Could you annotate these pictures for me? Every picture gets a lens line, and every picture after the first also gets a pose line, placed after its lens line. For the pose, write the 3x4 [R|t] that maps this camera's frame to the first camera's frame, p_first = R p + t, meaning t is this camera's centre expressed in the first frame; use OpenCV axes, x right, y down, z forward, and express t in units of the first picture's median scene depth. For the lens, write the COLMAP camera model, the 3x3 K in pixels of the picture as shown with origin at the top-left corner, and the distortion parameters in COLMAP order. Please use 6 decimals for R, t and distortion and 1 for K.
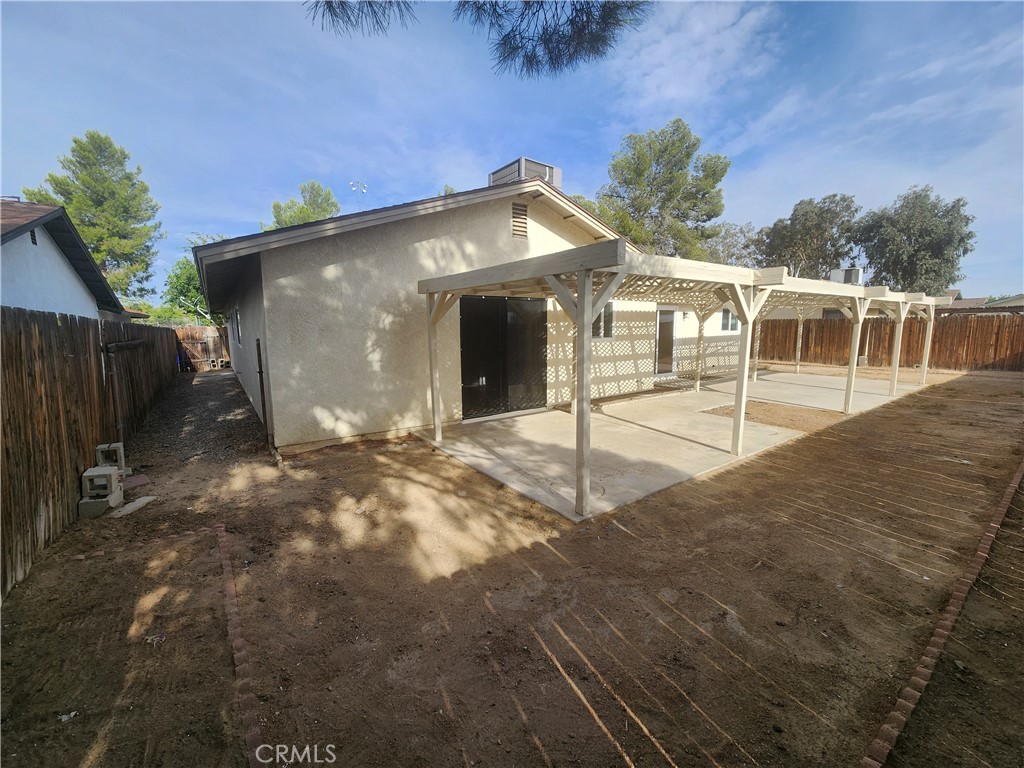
lens RADIAL K [[419.7, 0, 512.0], [0, 419.7, 384.0], [0, 0, 1]] dist [-0.000235, -0.000171]
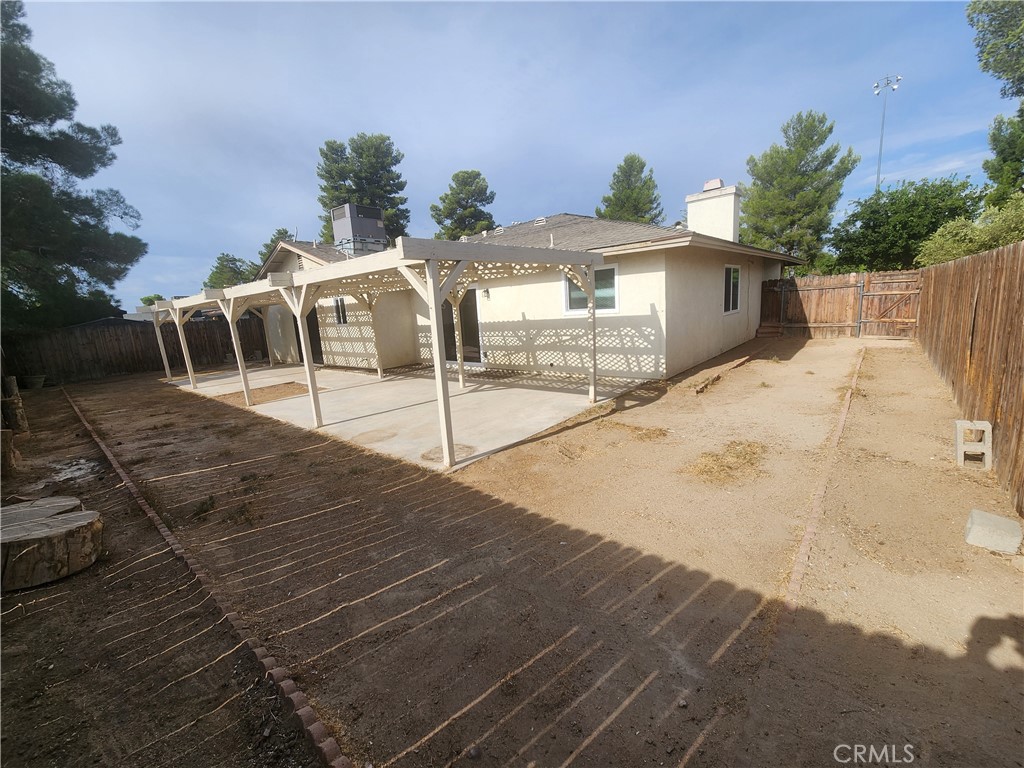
lens RADIAL K [[419.7, 0, 512.0], [0, 419.7, 384.0], [0, 0, 1]] dist [-0.000235, -0.000171]
pose [[0.229945, 0.177971, -0.956792, 1.222786], [-0.069095, 0.983641, 0.166360, -0.131716], [0.970748, 0.027856, 0.238480, 0.868299]]
